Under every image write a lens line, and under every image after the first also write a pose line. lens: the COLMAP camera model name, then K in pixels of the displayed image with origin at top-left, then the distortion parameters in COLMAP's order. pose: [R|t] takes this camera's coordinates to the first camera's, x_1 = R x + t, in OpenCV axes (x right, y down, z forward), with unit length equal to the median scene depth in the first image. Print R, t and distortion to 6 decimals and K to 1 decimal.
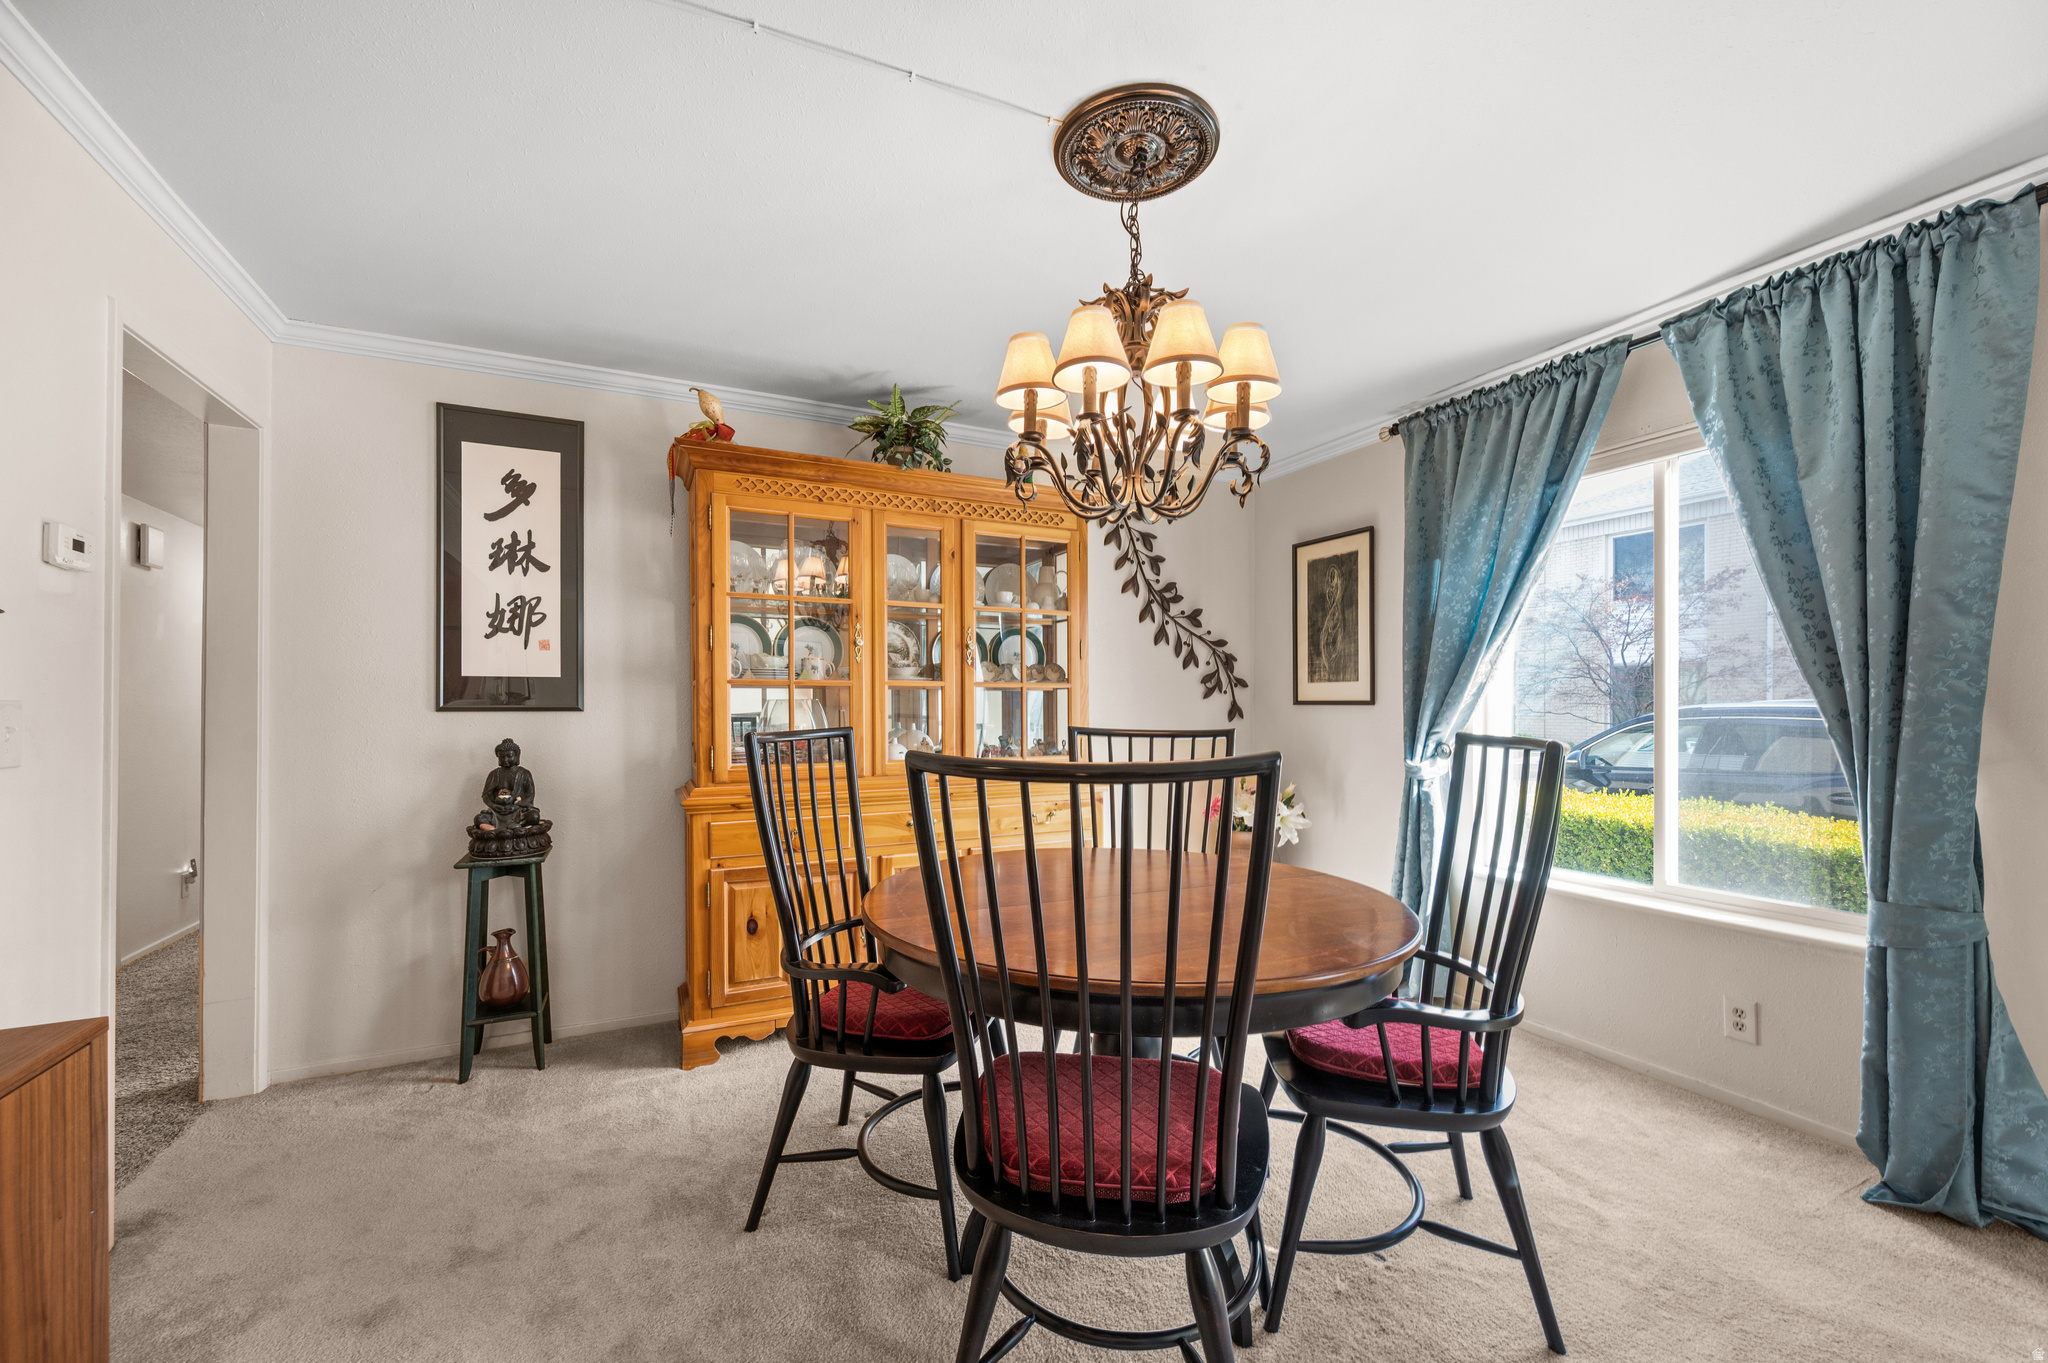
lens RADIAL K [[815.3, 0, 1036.6], [0, 815.3, 689.1], [0, 0, 1]] dist [0.001093, -0.000117]
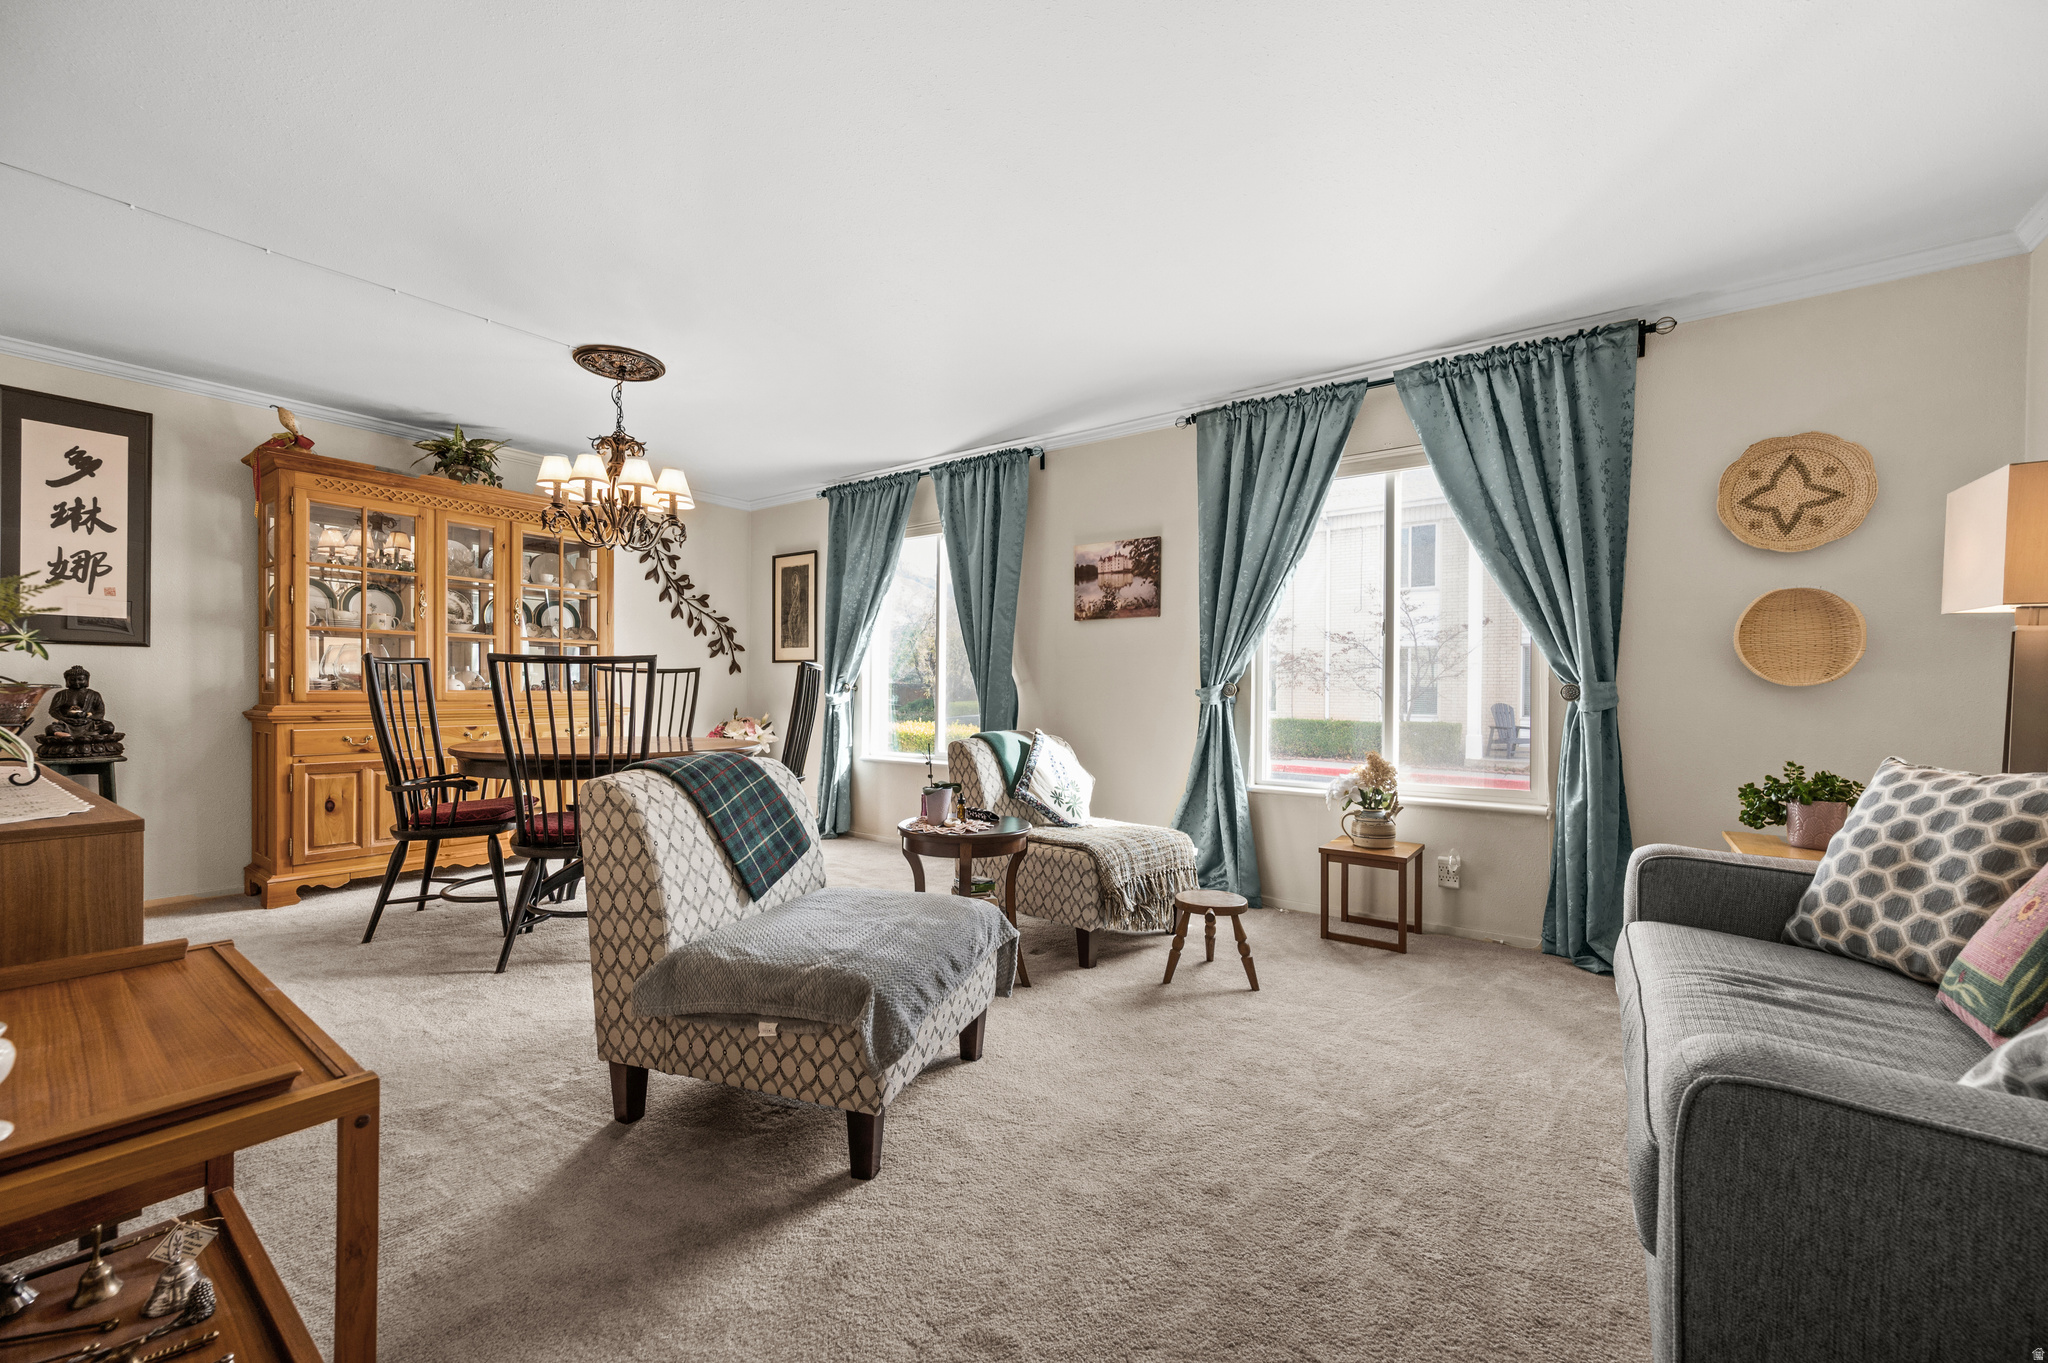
lens RADIAL K [[815.3, 0, 1036.6], [0, 815.3, 689.1], [0, 0, 1]] dist [0.001093, -0.000117]
pose [[0.882007, 0.008805, 0.471154, 0.051305], [-0.018392, 0.999707, 0.015747, 0.046888], [-0.470877, -0.022554, 0.881910, -0.734344]]
